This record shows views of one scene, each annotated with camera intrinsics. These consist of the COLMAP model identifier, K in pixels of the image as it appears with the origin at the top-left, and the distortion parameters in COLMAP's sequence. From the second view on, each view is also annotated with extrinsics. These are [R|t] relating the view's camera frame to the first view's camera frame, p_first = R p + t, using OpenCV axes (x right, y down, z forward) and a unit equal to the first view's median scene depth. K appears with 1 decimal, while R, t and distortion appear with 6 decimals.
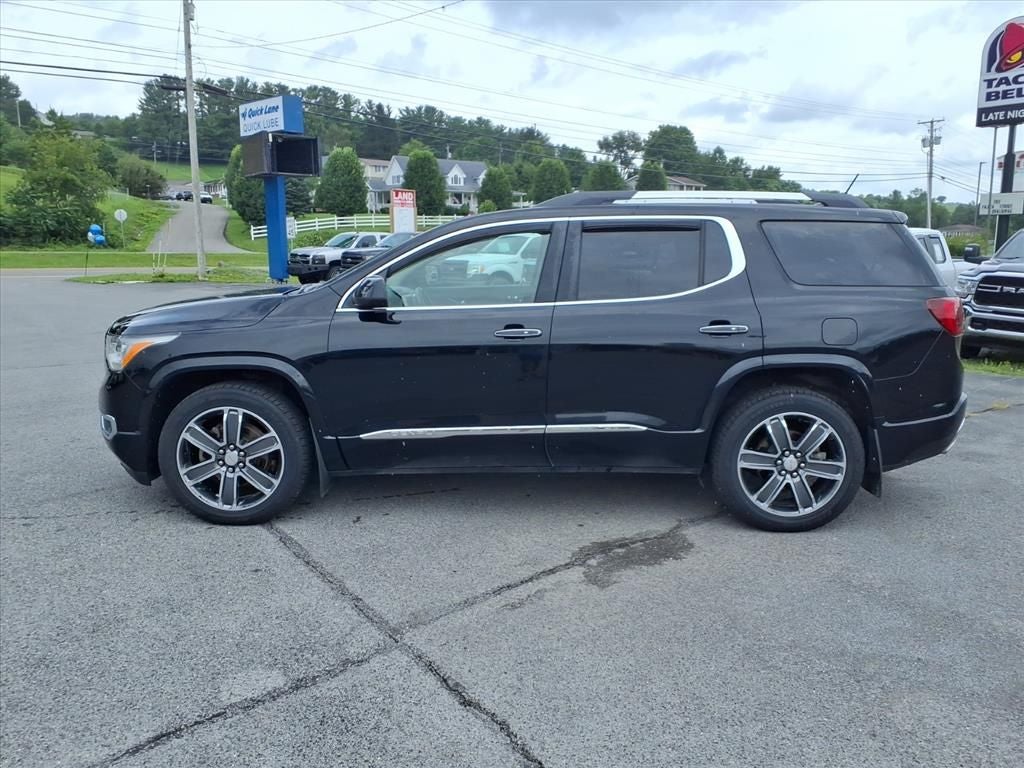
lens RADIAL K [[792.2, 0, 499.0], [0, 792.2, 404.7], [0, 0, 1]] dist [0.036515, -0.031759]
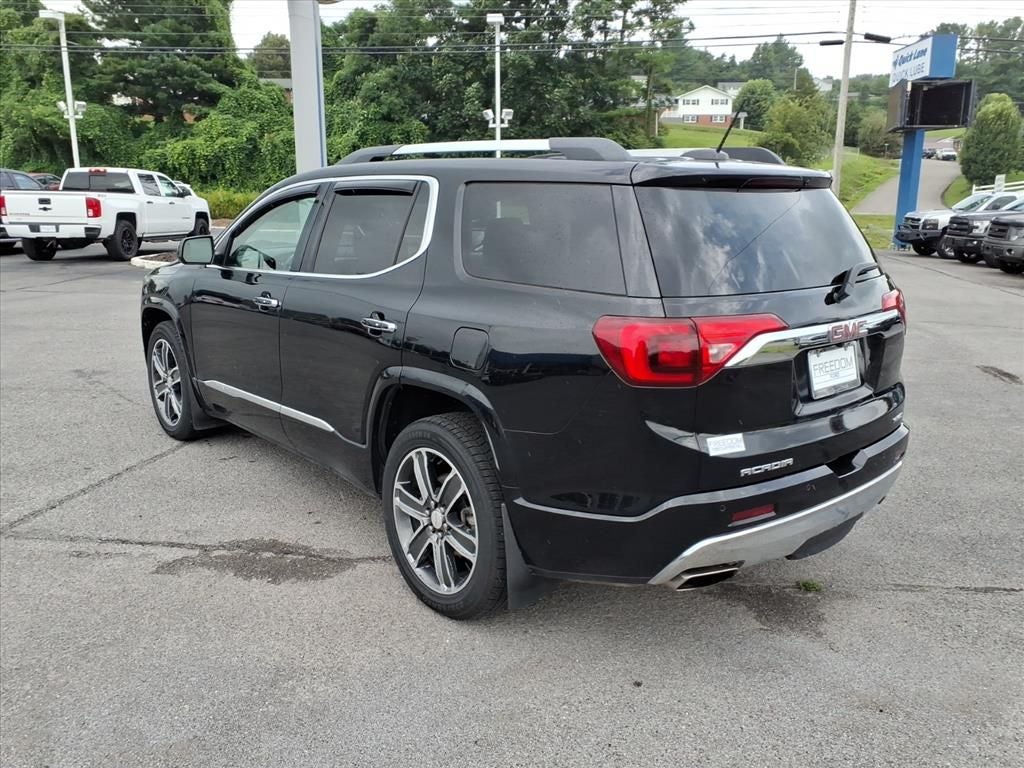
lens RADIAL K [[792.2, 0, 488.4], [0, 792.2, 387.2], [0, 0, 1]] dist [0.036515, -0.031759]
pose [[0.673494, 0.175714, -0.718004, 0.896459], [-0.157229, 0.983162, 0.093122, -0.118965], [0.722277, 0.050174, 0.689781, 0.533722]]
